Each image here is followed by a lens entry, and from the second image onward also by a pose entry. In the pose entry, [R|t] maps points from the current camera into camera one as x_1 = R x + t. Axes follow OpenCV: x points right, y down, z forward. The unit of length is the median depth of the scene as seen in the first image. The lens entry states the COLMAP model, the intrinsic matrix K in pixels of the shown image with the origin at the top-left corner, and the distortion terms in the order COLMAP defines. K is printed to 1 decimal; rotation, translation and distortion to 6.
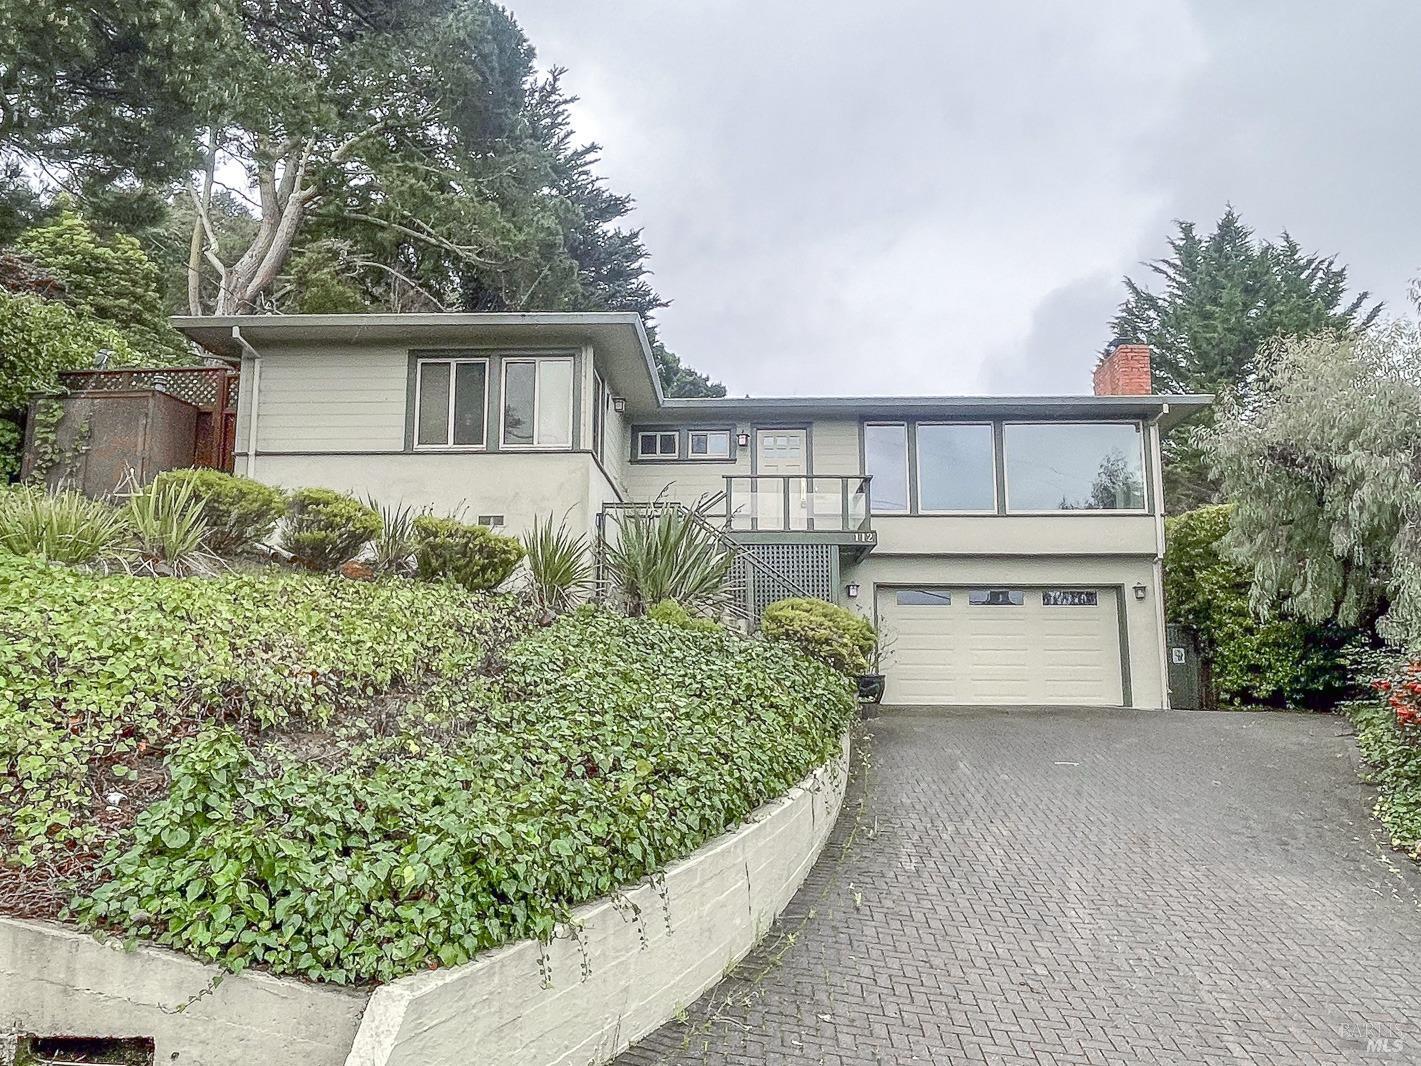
lens RADIAL K [[1047.1, 0, 710.5], [0, 1047.1, 533.0], [0, 0, 1]] dist [0.006498, -0.002993]
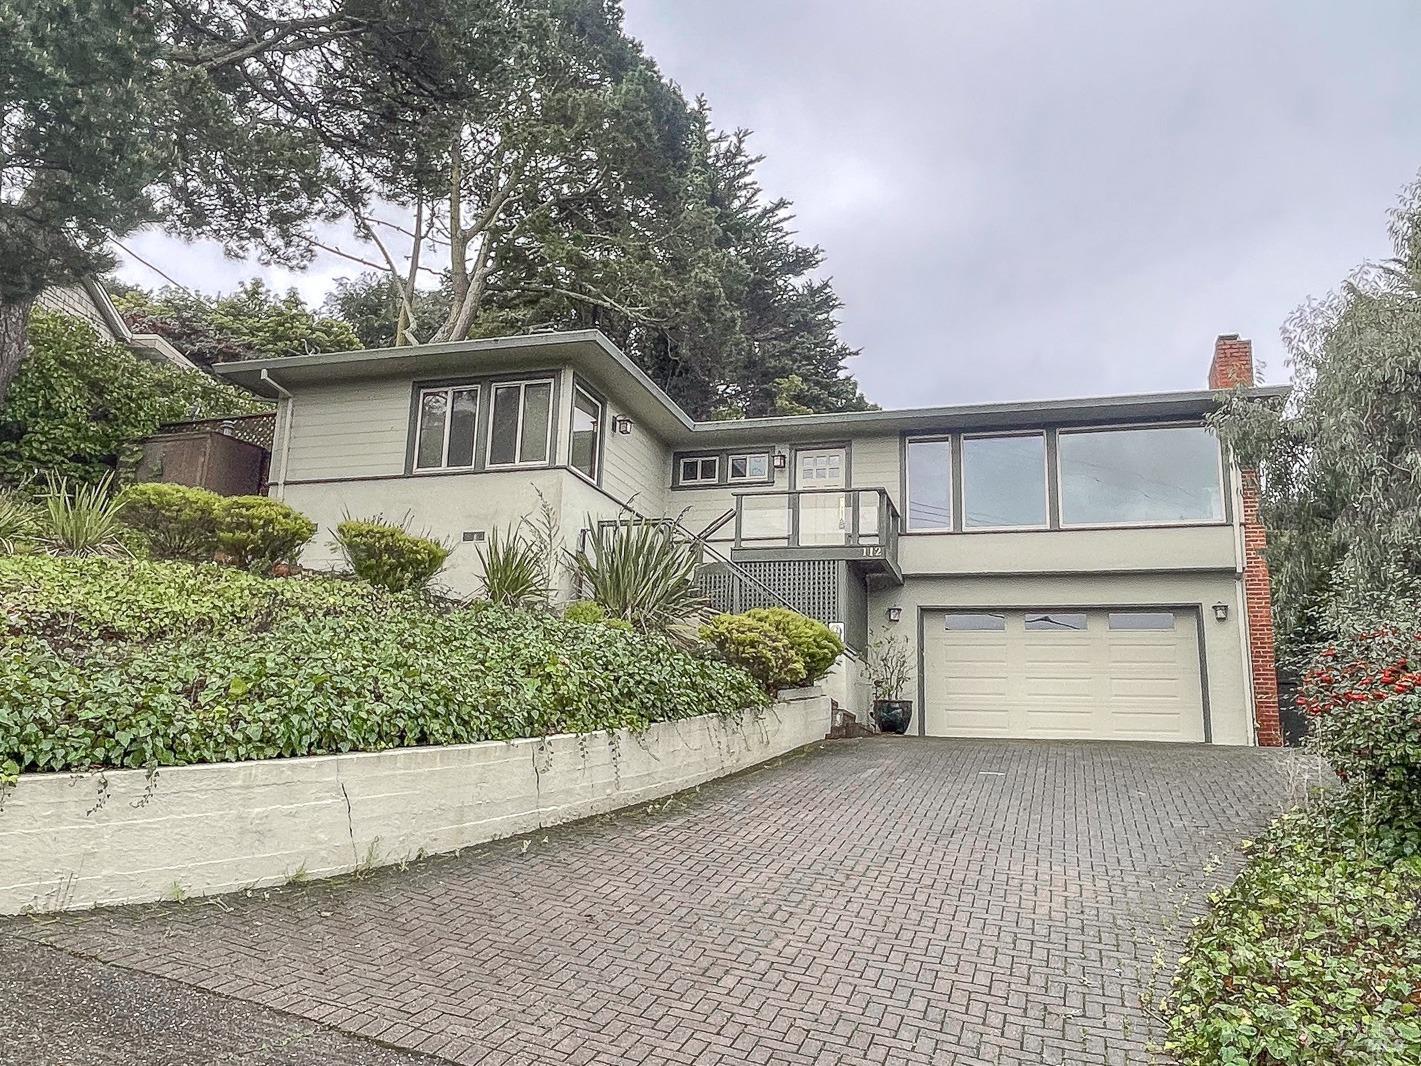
lens RADIAL K [[1085.3, 0, 710.5], [0, 1085.3, 533.0], [0, 0, 1]] dist [-0.000322, 0.002154]
pose [[0.969400, -0.027608, -0.243928, 0.215771], [0.011622, 0.997703, -0.066736, 0.045259], [0.245210, 0.061860, 0.967494, 0.007459]]
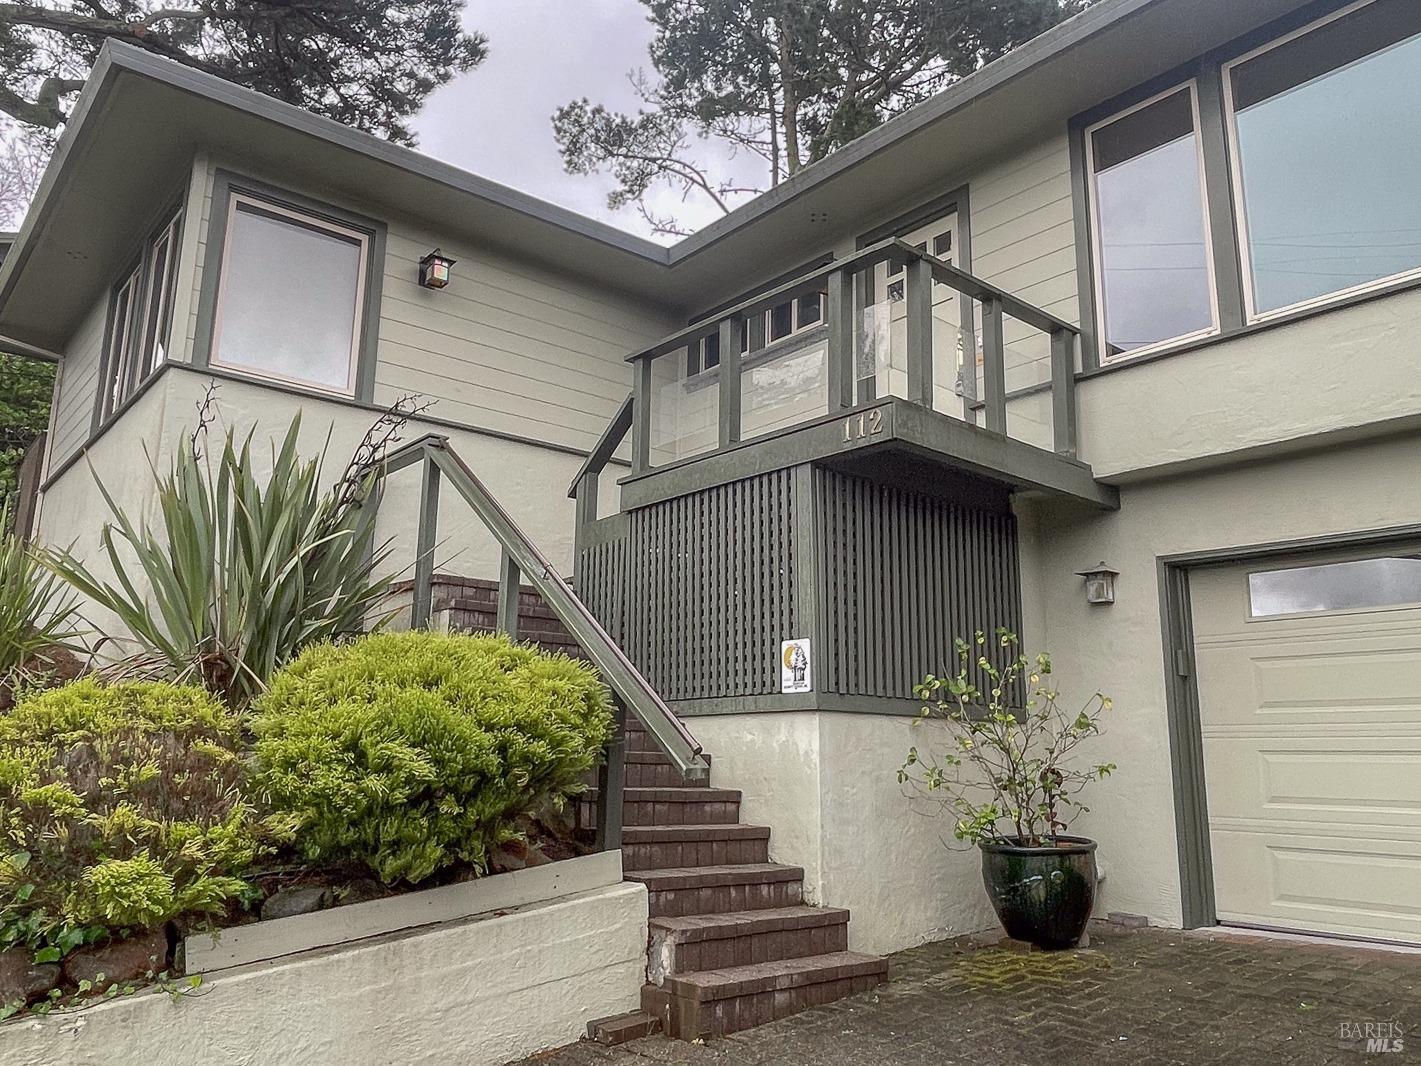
lens RADIAL K [[1047.1, 0, 710.5], [0, 1047.1, 533.0], [0, 0, 1]] dist [0.006498, -0.002993]
pose [[0.697819, -0.147528, -0.700916, 0.297046], [0.110717, 0.989015, -0.097939, 0.056877], [0.707665, -0.009260, 0.706487, 0.652269]]
